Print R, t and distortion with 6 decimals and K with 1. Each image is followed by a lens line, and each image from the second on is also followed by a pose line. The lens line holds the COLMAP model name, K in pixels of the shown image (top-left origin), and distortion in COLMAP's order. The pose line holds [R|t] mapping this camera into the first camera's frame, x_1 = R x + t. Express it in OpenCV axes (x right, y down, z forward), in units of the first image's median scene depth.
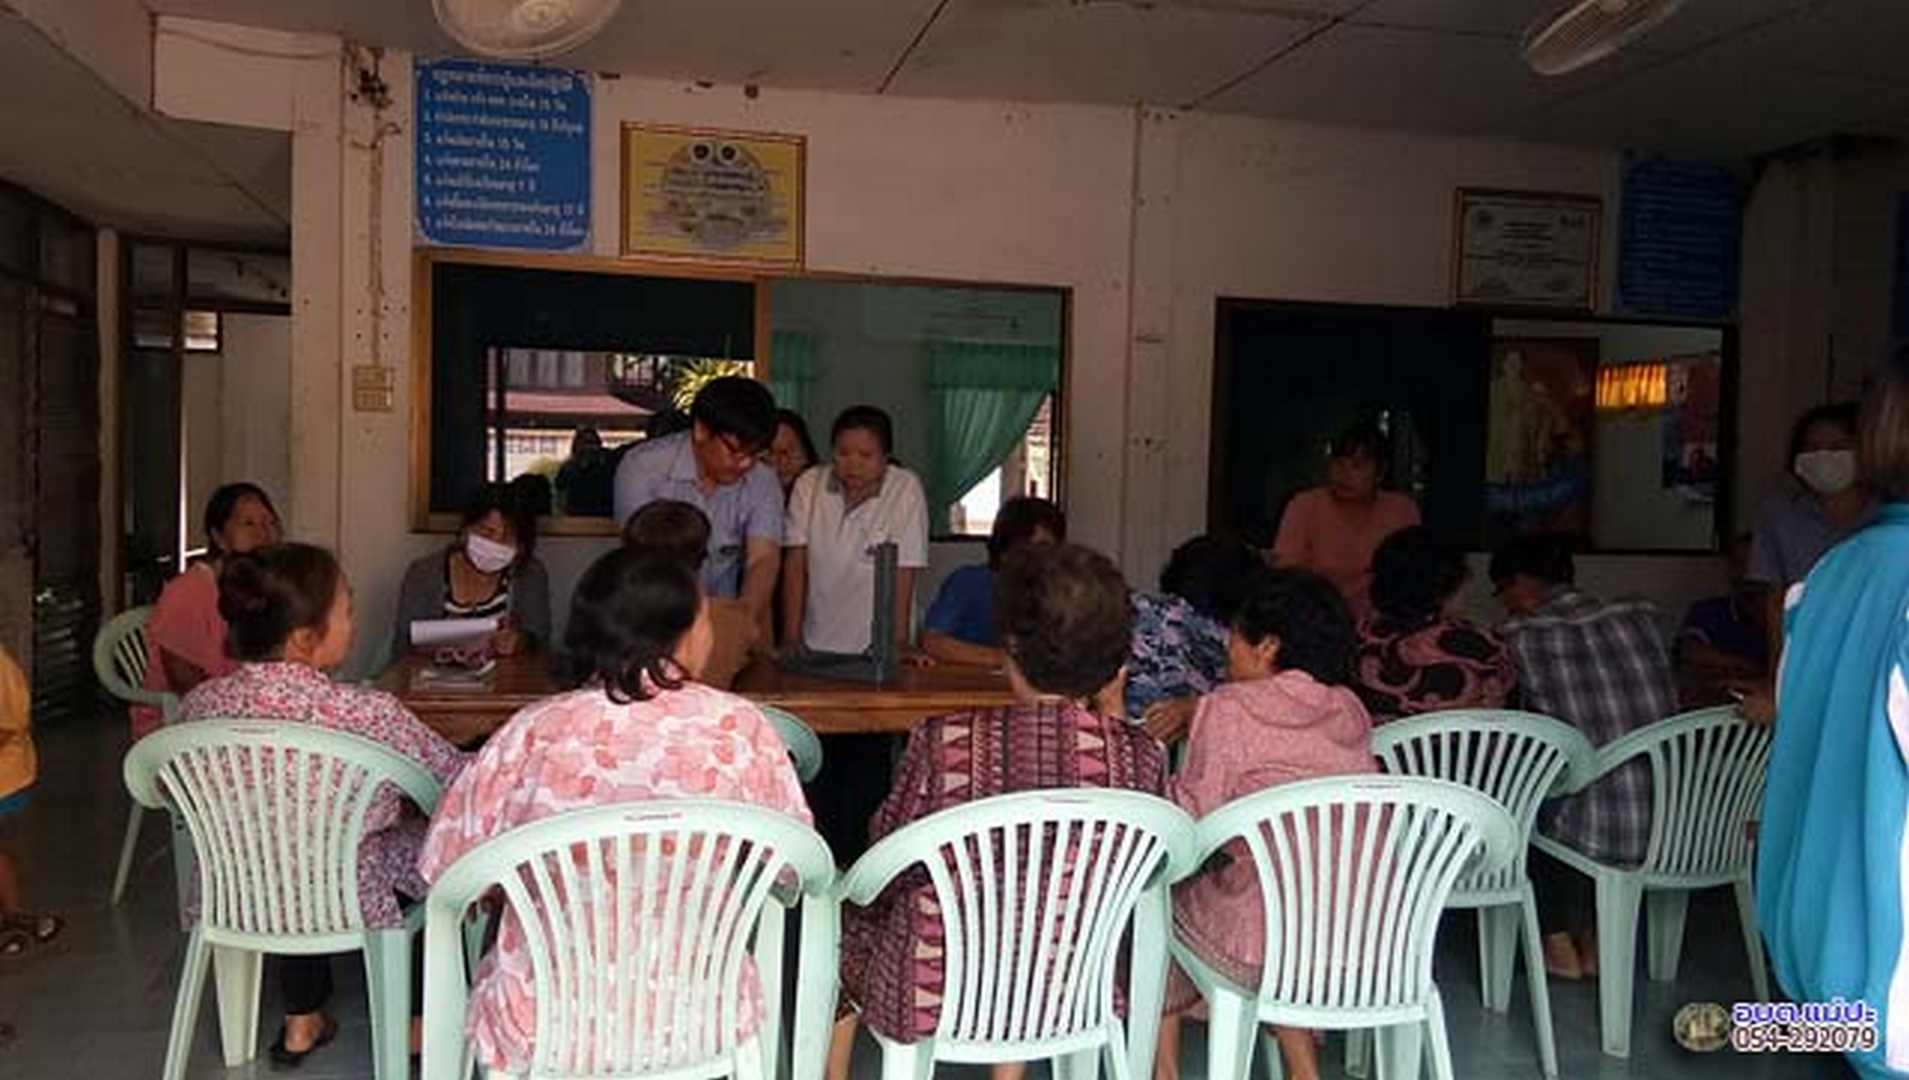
lens RADIAL K [[1491.0, 0, 947.1], [0, 1491.0, 535.1], [0, 0, 1]] dist [0.123615, -0.192556]
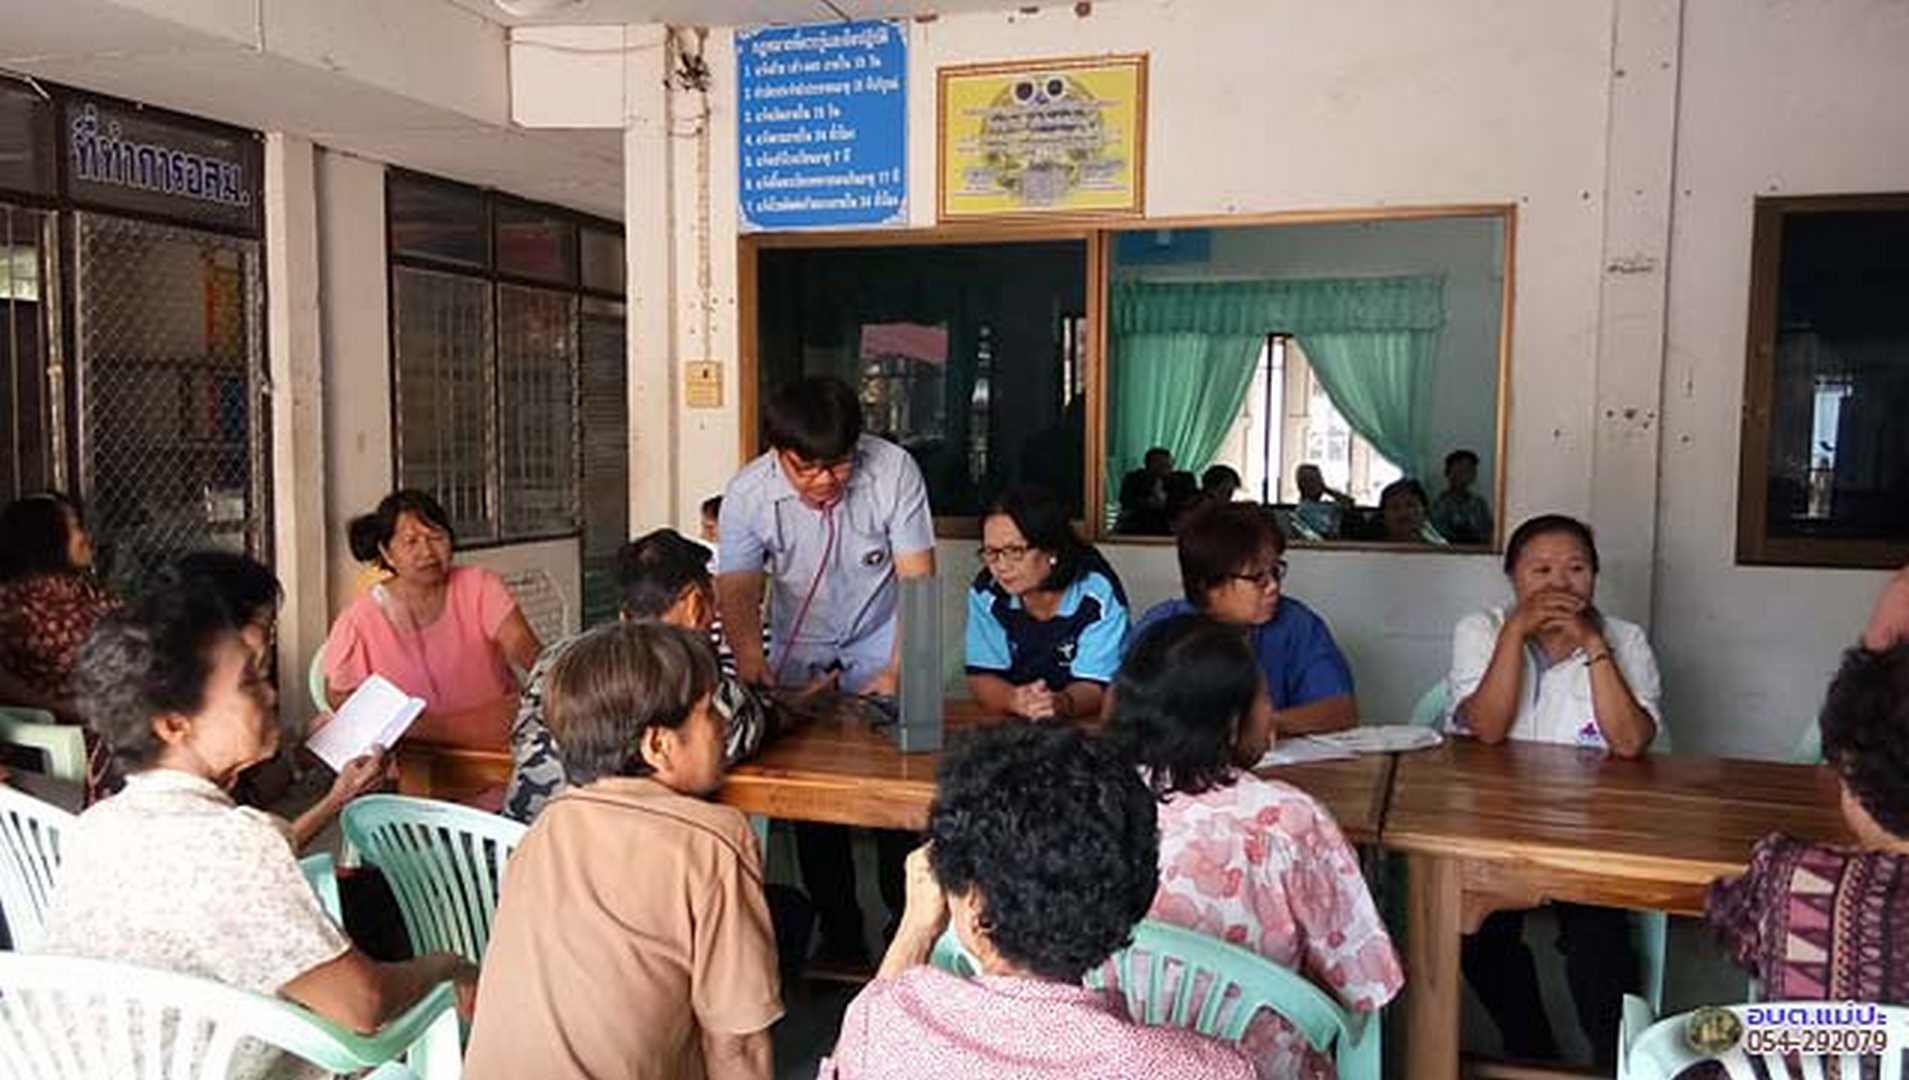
lens RADIAL K [[1488.1, 0, 946.6], [0, 1488.1, 533.4], [0, 0, 1]] dist [0.121079, -0.181235]
pose [[0.860007, 0.018329, -0.509953, 0.249143], [-0.002221, 0.999480, 0.032178, -0.031934], [0.510277, -0.026540, 0.859600, 0.247445]]
